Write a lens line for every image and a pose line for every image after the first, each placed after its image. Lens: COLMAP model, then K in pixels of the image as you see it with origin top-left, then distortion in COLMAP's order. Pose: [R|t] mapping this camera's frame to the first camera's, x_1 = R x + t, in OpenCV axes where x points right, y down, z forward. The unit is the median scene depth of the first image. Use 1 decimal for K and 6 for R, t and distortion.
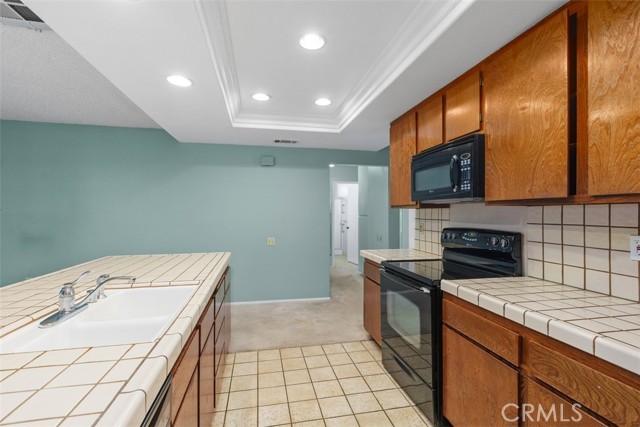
lens RADIAL K [[294.1, 0, 319.9], [0, 294.1, 211.8], [0, 0, 1]] dist [-0.005957, 0.000212]
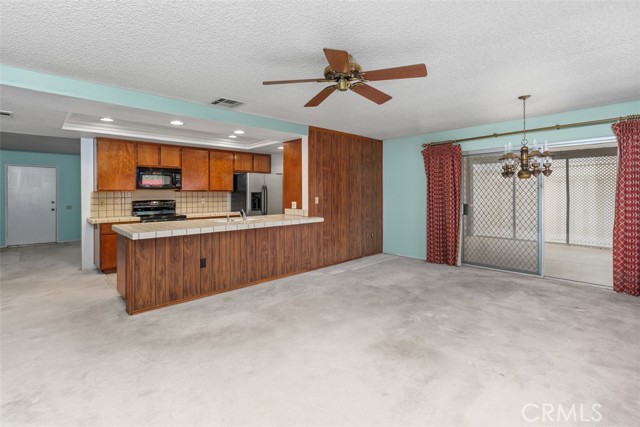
lens RADIAL K [[294.1, 0, 315.4], [0, 294.1, 197.9], [0, 0, 1]] dist [-0.005957, 0.000212]
pose [[-0.523534, -0.017297, 0.851829, -2.484510], [0.000388, 0.999789, 0.020540, -0.014483], [-0.852005, 0.011084, -0.523416, 1.212643]]
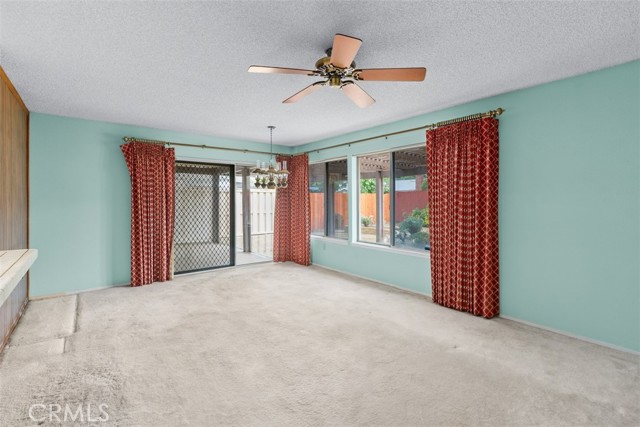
lens RADIAL K [[294.1, 0, 322.6], [0, 294.1, 202.1], [0, 0, 1]] dist [-0.005957, 0.000212]
pose [[-0.891262, -0.001093, -0.453487, -1.077165], [-0.001879, 0.999997, 0.001283, 0.005488], [0.453485, 0.001995, -0.891262, 1.445788]]
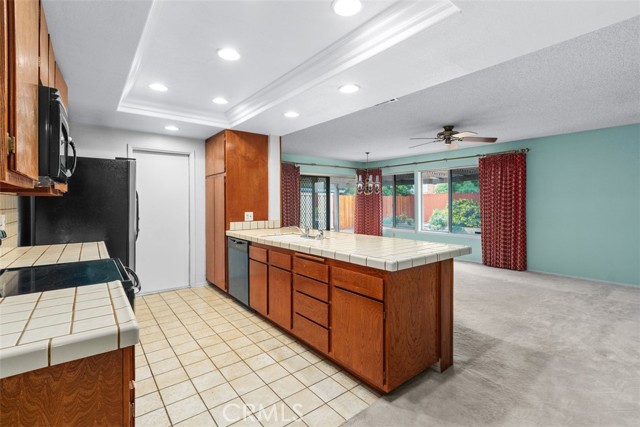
lens RADIAL K [[294.1, 0, 319.9], [0, 294.1, 204.0], [0, 0, 1]] dist [-0.005957, 0.000212]
pose [[-0.896487, 0.000123, -0.443070, 0.150837], [-0.000700, 0.999998, 0.001693, 0.013426], [0.443070, 0.001827, -0.896485, 1.994021]]
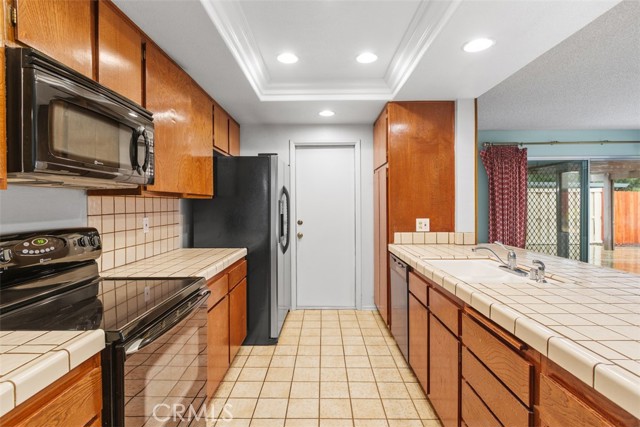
lens RADIAL K [[325.4, 0, 319.7], [0, 325.4, 209.4], [0, 0, 1]] dist [-0.000806, 0.000263]
pose [[-0.976105, -0.003166, 0.217278, -0.150362], [0.000364, 0.999869, 0.016205, 0.005287], [-0.217300, 0.015897, -0.975975, 1.578032]]
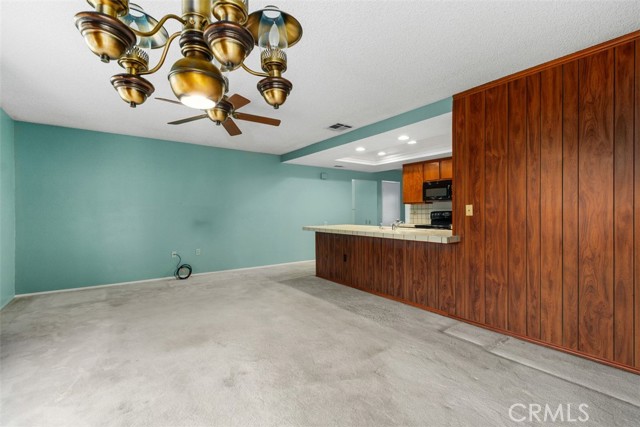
lens RADIAL K [[294.1, 0, 319.4], [0, 294.1, 212.2], [0, 0, 1]] dist [-0.005957, 0.000212]
pose [[0.914740, -0.004094, 0.404023, -1.729090], [0.003469, 0.999991, 0.002279, 0.058591], [-0.404029, -0.000684, 0.914746, -1.044985]]
